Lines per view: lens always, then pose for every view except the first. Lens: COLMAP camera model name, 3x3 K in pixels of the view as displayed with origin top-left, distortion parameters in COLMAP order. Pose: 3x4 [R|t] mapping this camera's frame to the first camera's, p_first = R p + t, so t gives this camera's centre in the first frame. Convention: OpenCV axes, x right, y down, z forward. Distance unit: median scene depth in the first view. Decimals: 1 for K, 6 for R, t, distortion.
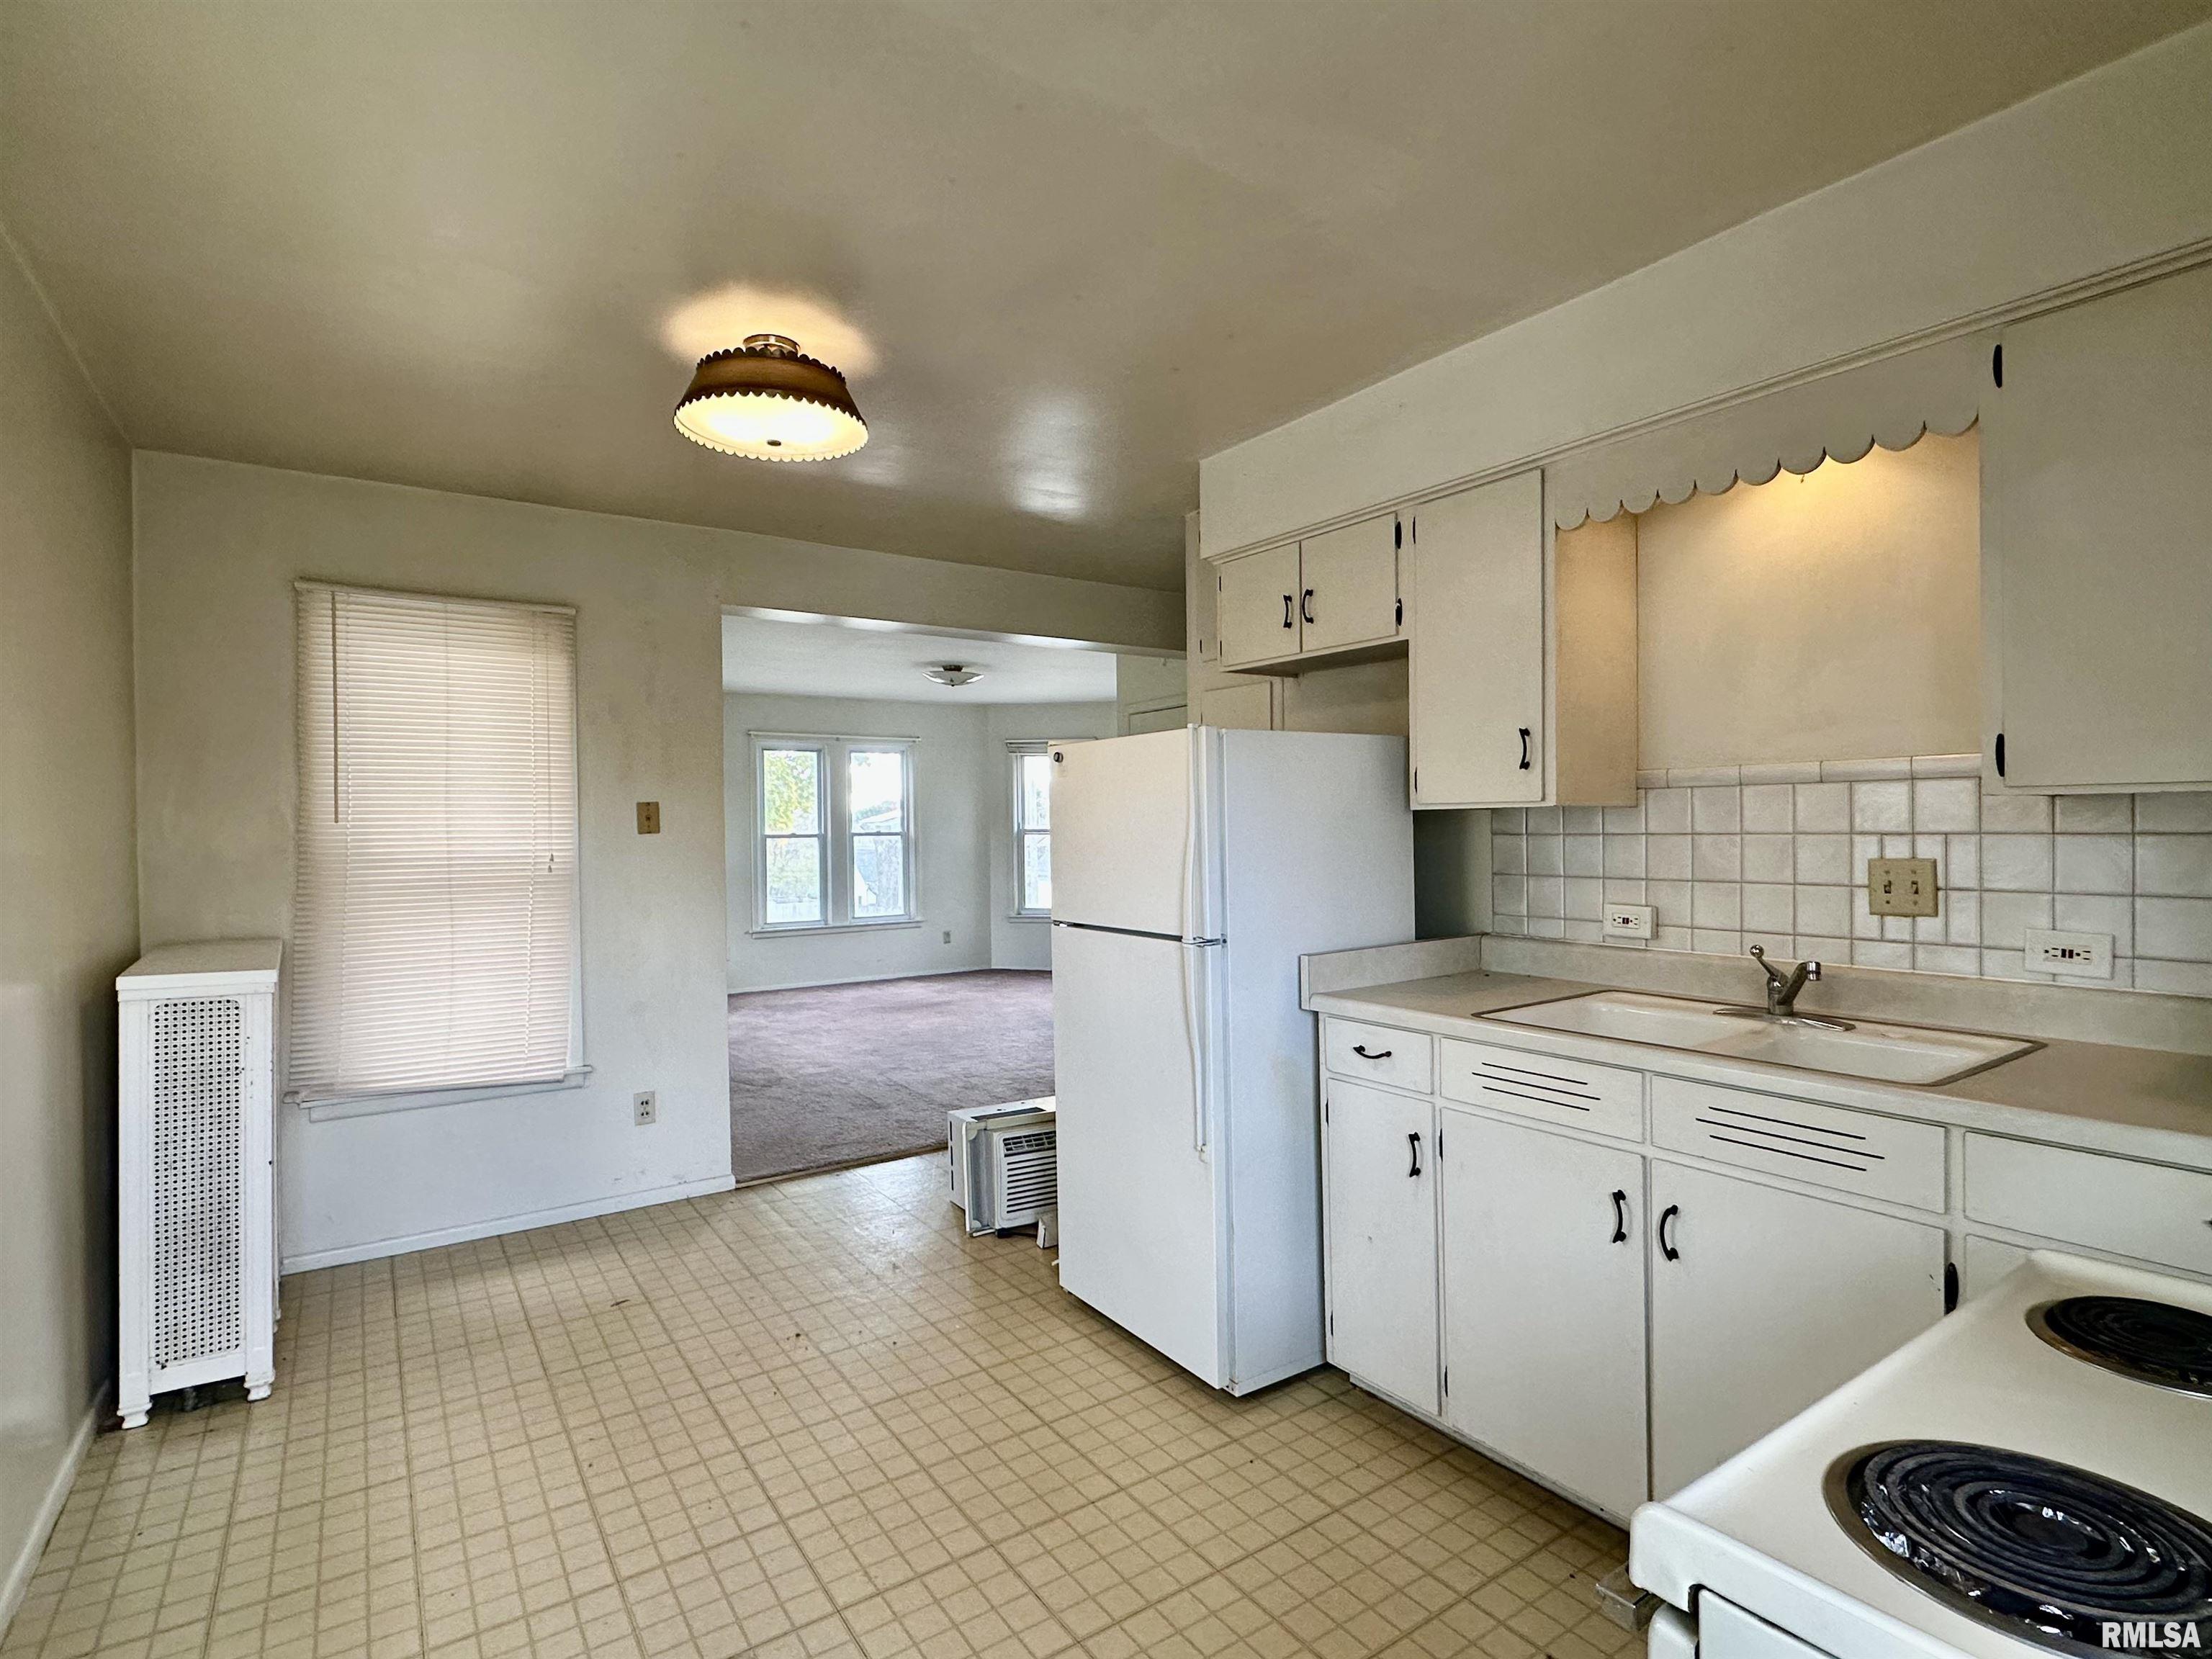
lens RADIAL K [[1096.7, 0, 1099.2], [0, 1096.7, 831.9], [0, 0, 1]] dist [0.001342, 0.000587]
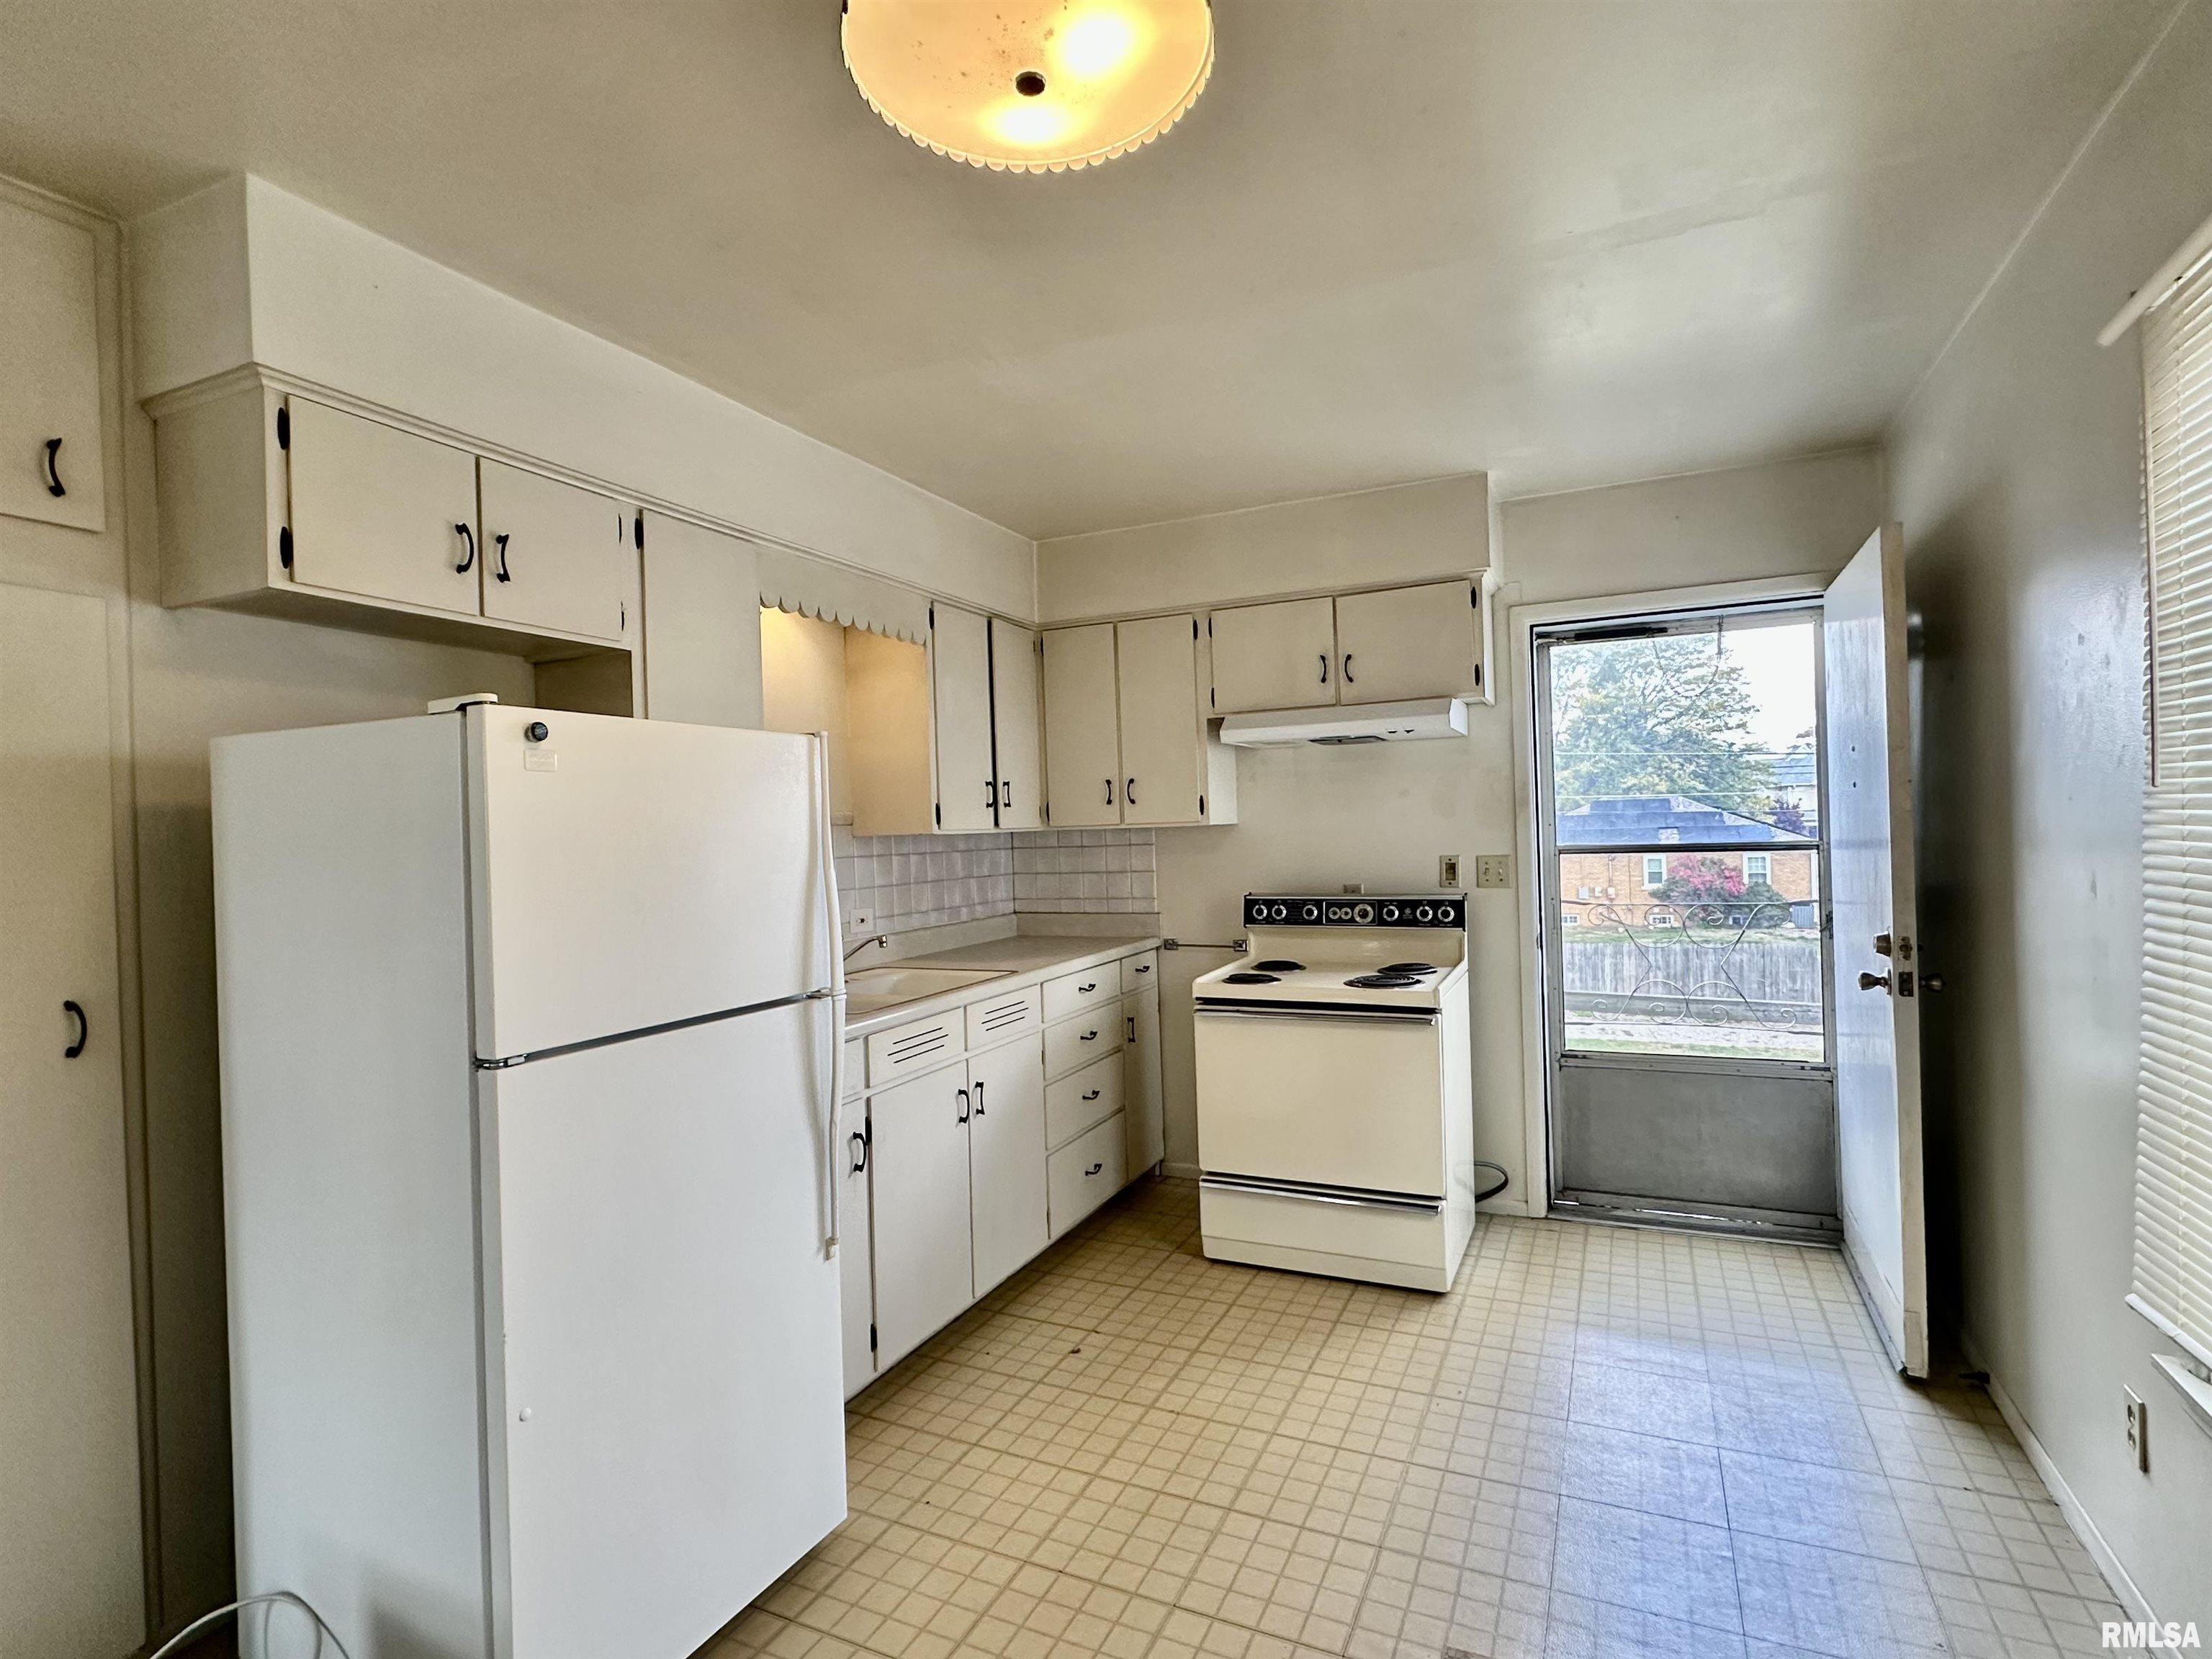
lens RADIAL K [[1096.7, 0, 1106.3], [0, 1096.7, 823.7], [0, 0, 1]] dist [0.001342, 0.000587]
pose [[-0.504680, 0.028338, 0.862841, -0.748826], [0.037714, 0.999231, -0.010759, -0.013237], [-0.862482, 0.027111, -0.505361, 1.250544]]
